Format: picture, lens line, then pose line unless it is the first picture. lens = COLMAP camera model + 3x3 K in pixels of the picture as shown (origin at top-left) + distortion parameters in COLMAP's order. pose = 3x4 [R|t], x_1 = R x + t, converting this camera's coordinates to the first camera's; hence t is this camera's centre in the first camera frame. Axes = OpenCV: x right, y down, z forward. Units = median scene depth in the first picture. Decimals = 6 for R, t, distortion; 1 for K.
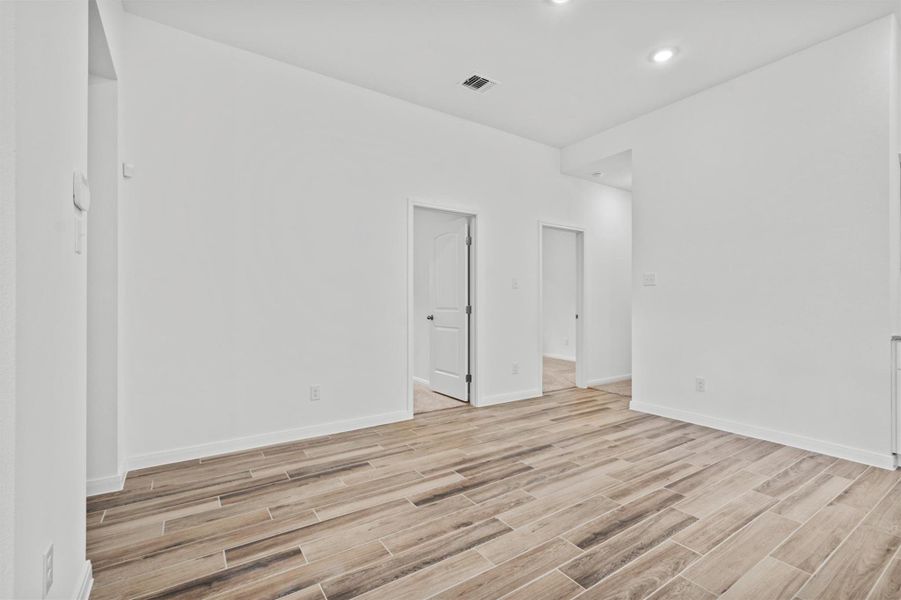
lens RADIAL K [[403.6, 0, 438.9], [0, 403.6, 301.2], [0, 0, 1]] dist [0.001090, -0.000117]
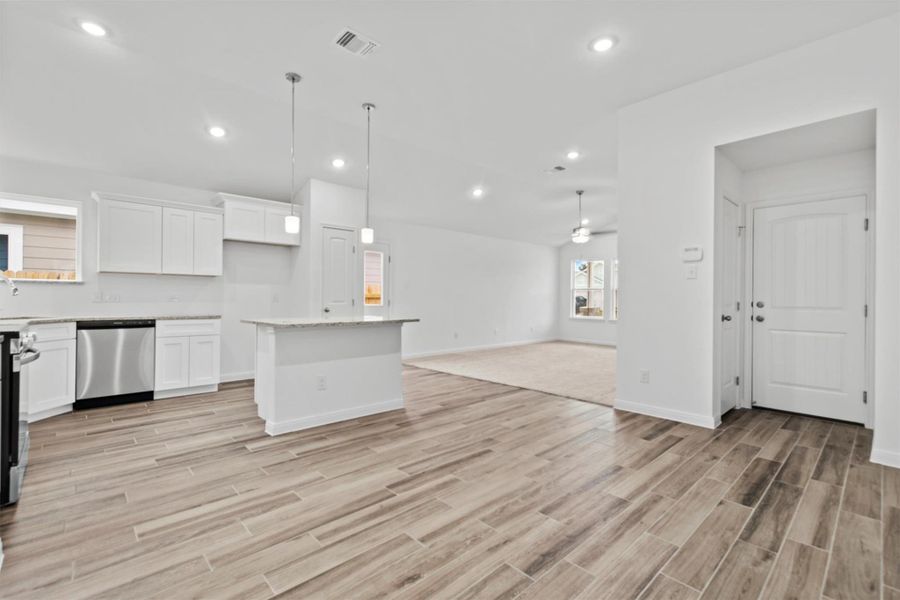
lens RADIAL K [[403.1, 0, 438.5], [0, 403.1, 301.2], [0, 0, 1]] dist [0.001090, -0.000117]
pose [[-0.987655, -0.006001, -0.156528, 0.575065], [-0.006194, 0.999981, 0.000742, 0.014468], [0.156520, 0.001702, -0.987673, 1.813817]]
